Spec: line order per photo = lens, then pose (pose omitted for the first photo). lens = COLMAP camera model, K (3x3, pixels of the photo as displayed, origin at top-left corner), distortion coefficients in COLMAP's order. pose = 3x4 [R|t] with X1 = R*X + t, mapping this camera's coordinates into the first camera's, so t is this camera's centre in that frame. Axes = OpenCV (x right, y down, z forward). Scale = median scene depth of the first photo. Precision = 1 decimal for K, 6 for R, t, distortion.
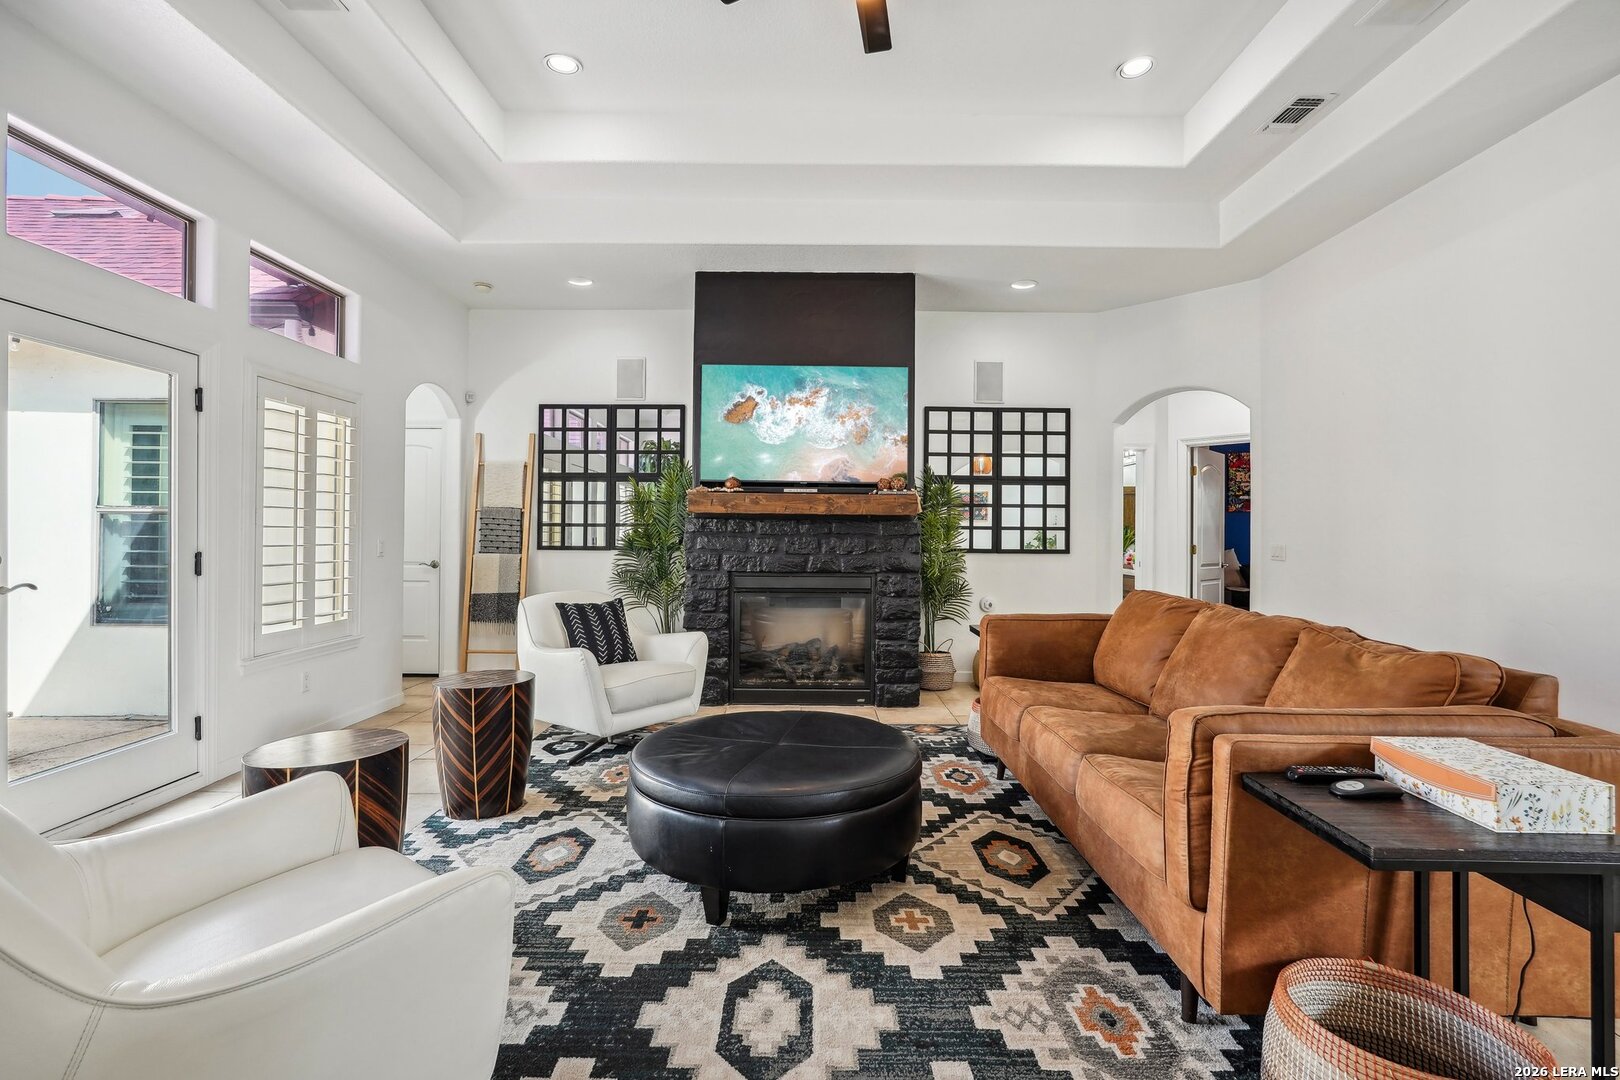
lens RADIAL K [[734.6, 0, 808.8], [0, 734.6, 537.5], [0, 0, 1]] dist [-0.018168, 0.008142]
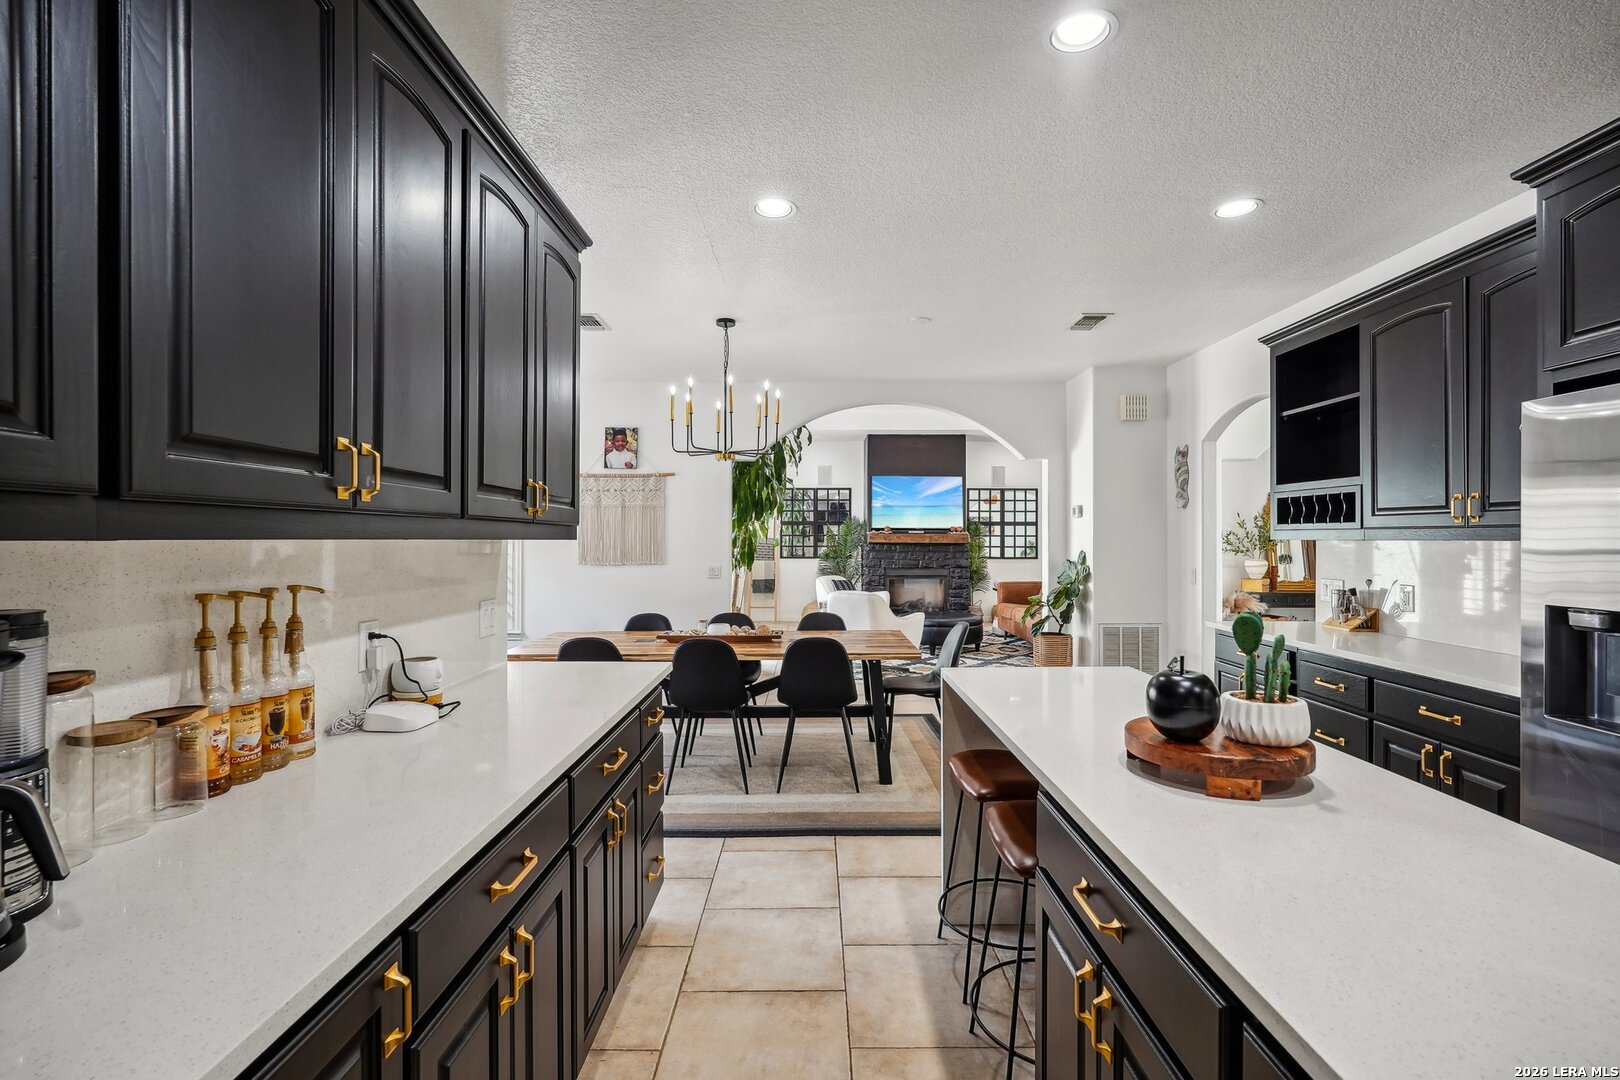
lens RADIAL K [[734.6, 0, 808.7], [0, 734.6, 536.2], [0, 0, 1]] dist [-0.018168, 0.008142]
pose [[0.999970, -0.005678, -0.005354, -0.287039], [0.005636, 0.999954, -0.007771, -0.030669], [0.005398, 0.007741, 0.999955, -1.102208]]
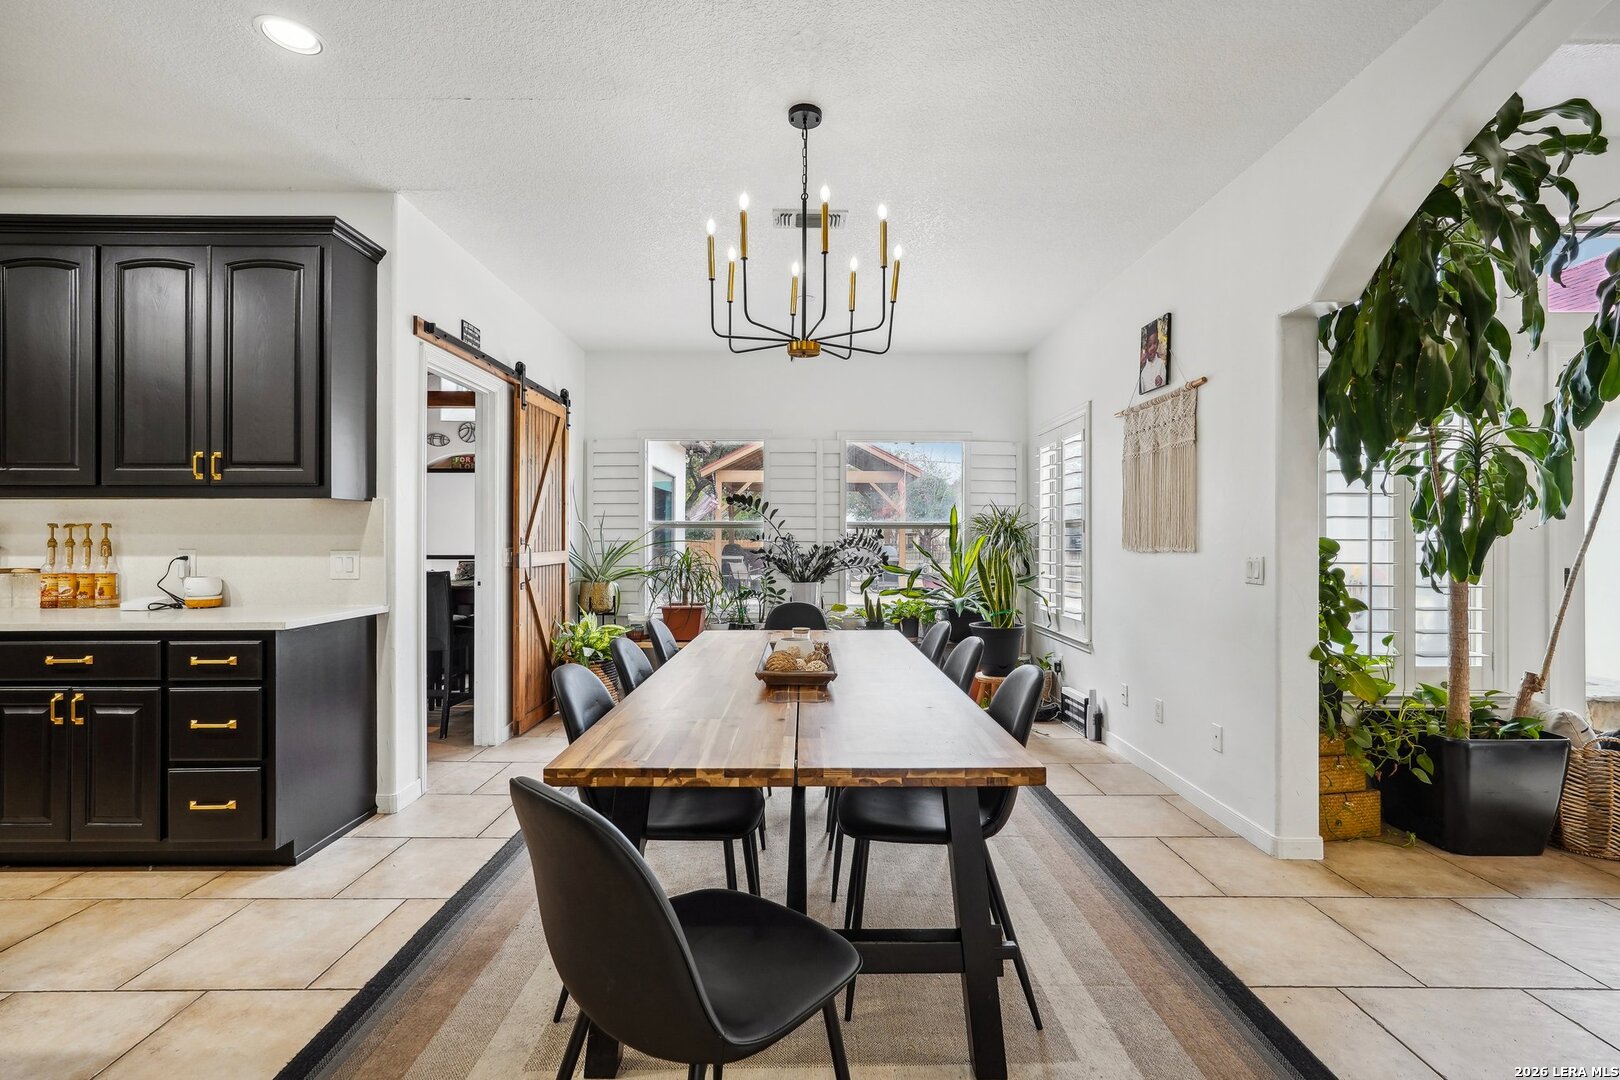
lens RADIAL K [[734.6, 0, 811.2], [0, 734.6, 535.8], [0, 0, 1]] dist [-0.018168, 0.008142]
pose [[0.011299, -0.011843, -0.999866, 0.059349], [-0.005607, 0.999913, -0.011907, -0.003747], [0.999920, 0.005741, 0.011232, -0.338536]]
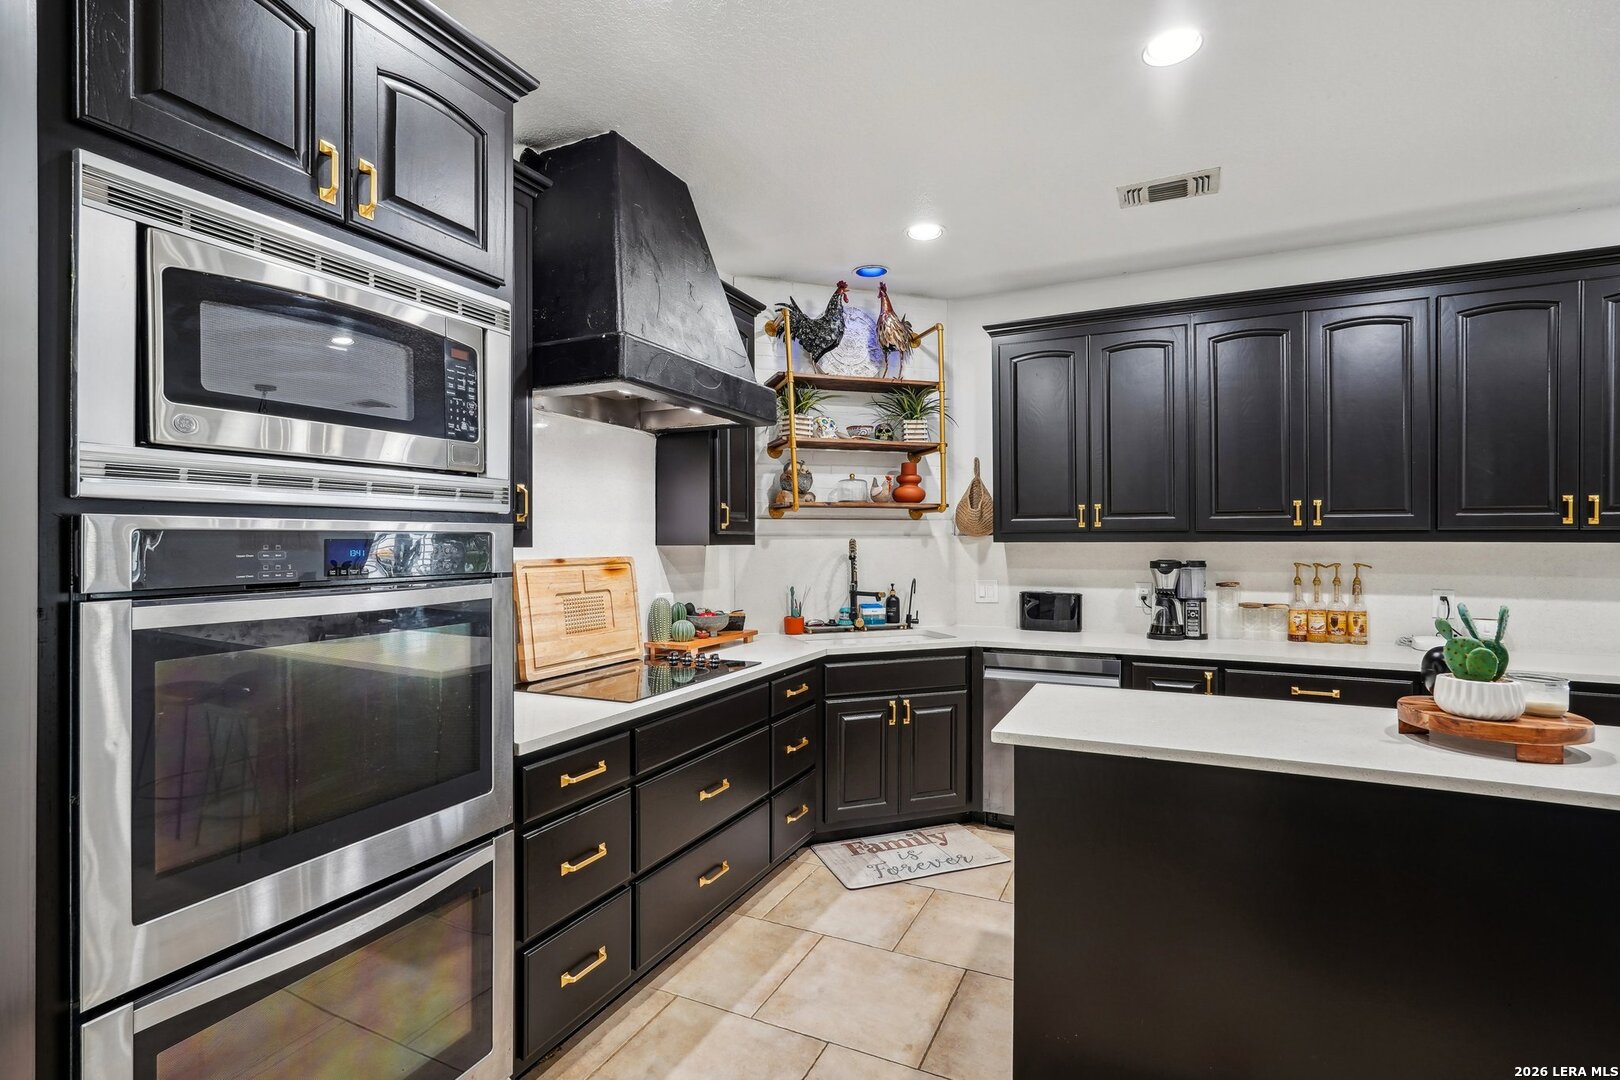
lens RADIAL K [[734.6, 0, 804.6], [0, 734.6, 541.9], [0, 0, 1]] dist [-0.018168, 0.008142]
pose [[-0.431985, -0.006557, -0.901857, 0.207049], [-0.005649, 0.999974, -0.004565, -0.027417], [0.901863, 0.003123, -0.432011, -0.981778]]
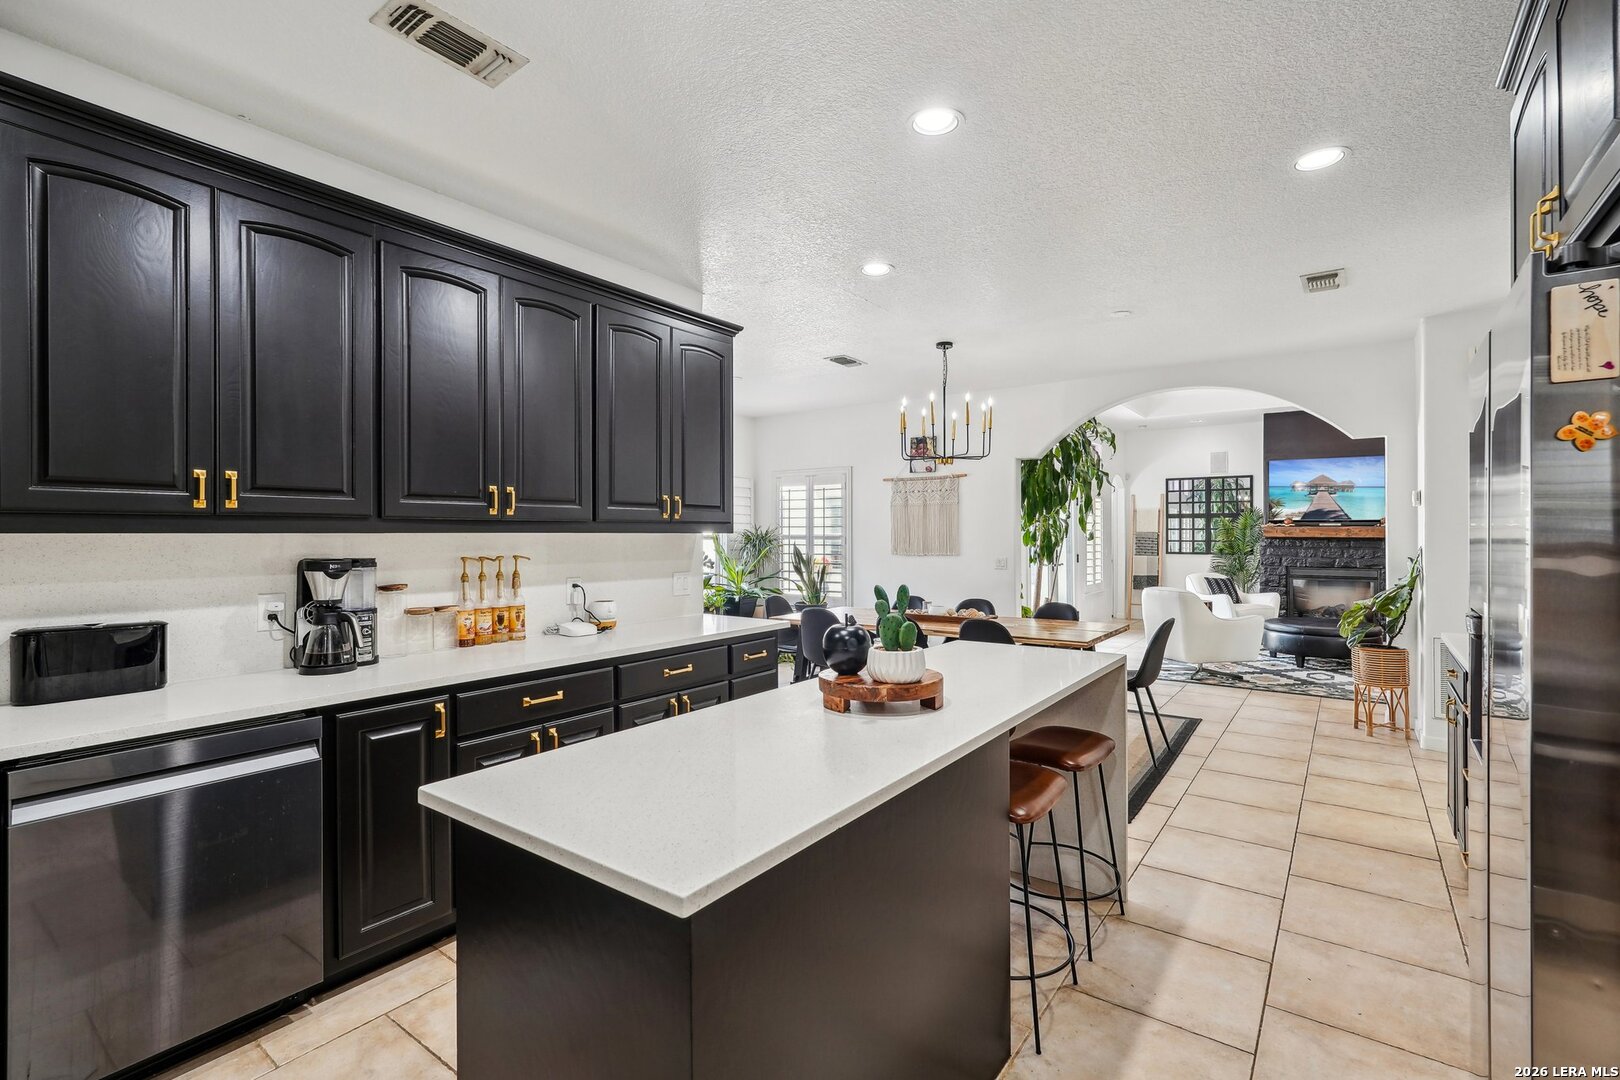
lens RADIAL K [[734.6, 0, 813.6], [0, 734.6, 530.9], [0, 0, 1]] dist [-0.018168, 0.008142]
pose [[0.808563, -0.008783, -0.588344, 0.015940], [0.003351, 0.999941, -0.010322, -0.027841], [0.588400, 0.006375, 0.808545, -1.145752]]
